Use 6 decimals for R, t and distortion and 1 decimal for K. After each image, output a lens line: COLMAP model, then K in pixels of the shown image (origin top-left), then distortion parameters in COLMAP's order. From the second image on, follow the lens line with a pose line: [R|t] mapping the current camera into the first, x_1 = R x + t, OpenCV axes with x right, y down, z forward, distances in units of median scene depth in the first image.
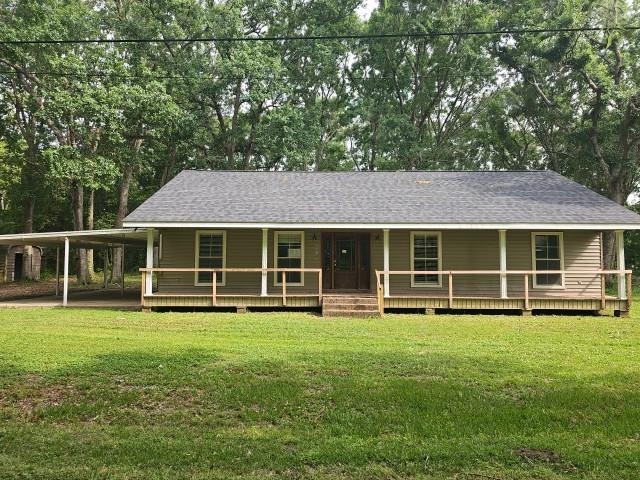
lens RADIAL K [[335.8, 0, 320.0], [0, 335.8, 240.0], [0, 0, 1]] dist [0.044945, -0.000053]
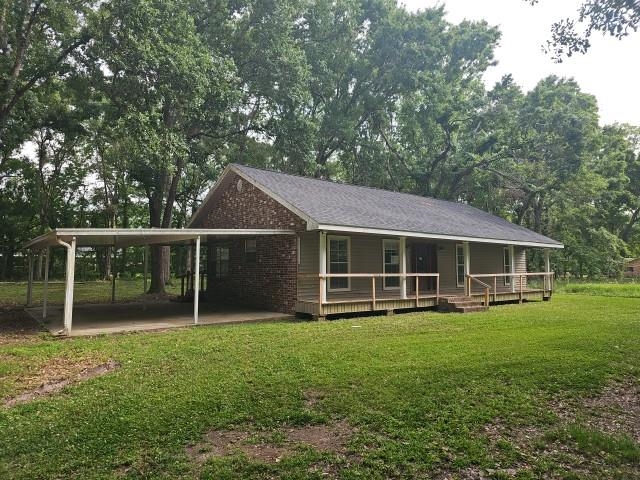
lens RADIAL K [[457.7, 0, 320.0], [0, 457.7, 240.0], [0, 0, 1]] dist [0.028370, 0.000366]
pose [[0.774169, 0.035534, 0.631981, -1.187404], [-0.042543, 0.999086, -0.004061, -0.006297], [-0.631548, -0.023742, 0.774973, 0.017204]]
